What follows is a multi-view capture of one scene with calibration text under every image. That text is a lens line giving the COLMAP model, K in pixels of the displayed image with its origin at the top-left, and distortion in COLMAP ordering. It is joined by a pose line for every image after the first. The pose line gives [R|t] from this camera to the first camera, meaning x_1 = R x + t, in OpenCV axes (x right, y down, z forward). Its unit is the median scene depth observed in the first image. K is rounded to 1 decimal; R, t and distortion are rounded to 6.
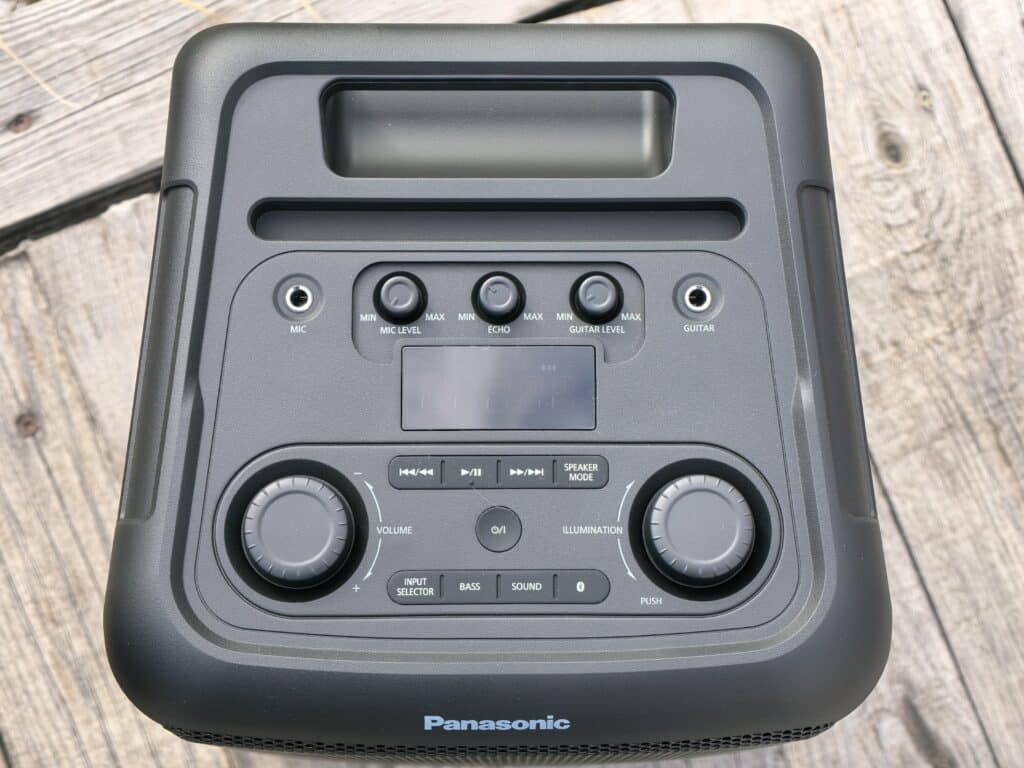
lens RADIAL K [[2597.9, 0, 504.3], [0, 2597.9, 340.2], [0, 0, 1]] dist [0.227734, 0.000000]
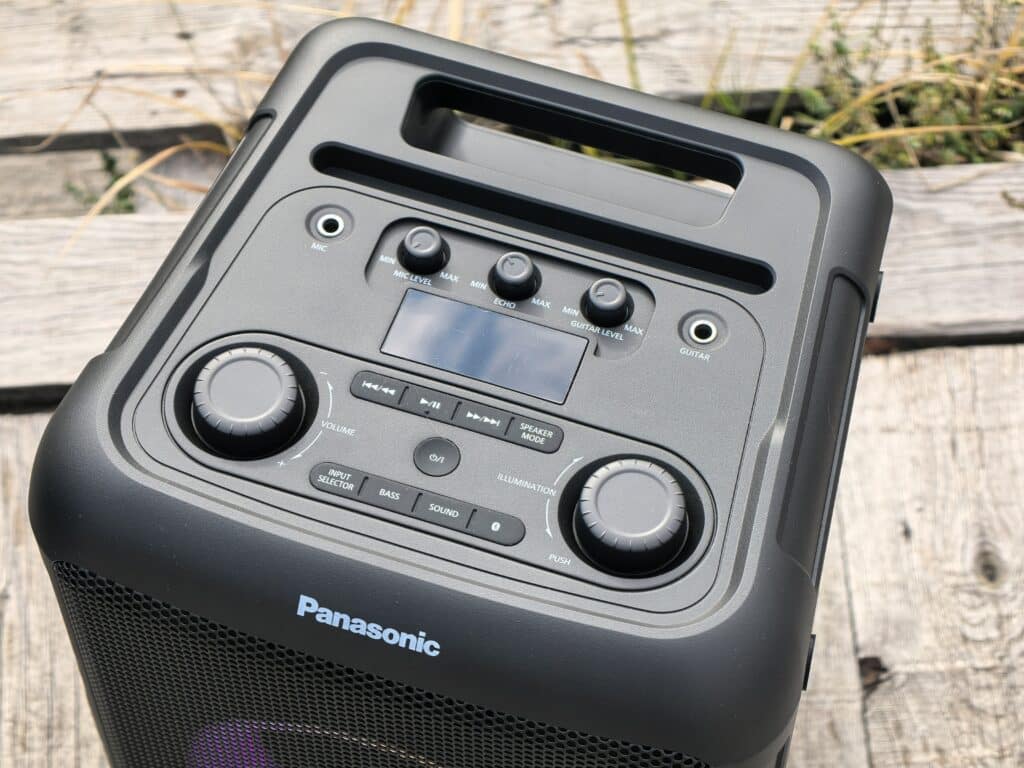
lens RADIAL K [[2597.9, 0, 511.6], [0, 2597.9, 362.2], [0, 0, 1]] dist [0.227734, 0.000000]
pose [[0.947301, 0.280093, -0.155462, 0.161918], [-0.316136, 0.895796, -0.312422, 0.327325], [0.051755, 0.345105, 0.937136, 0.059882]]
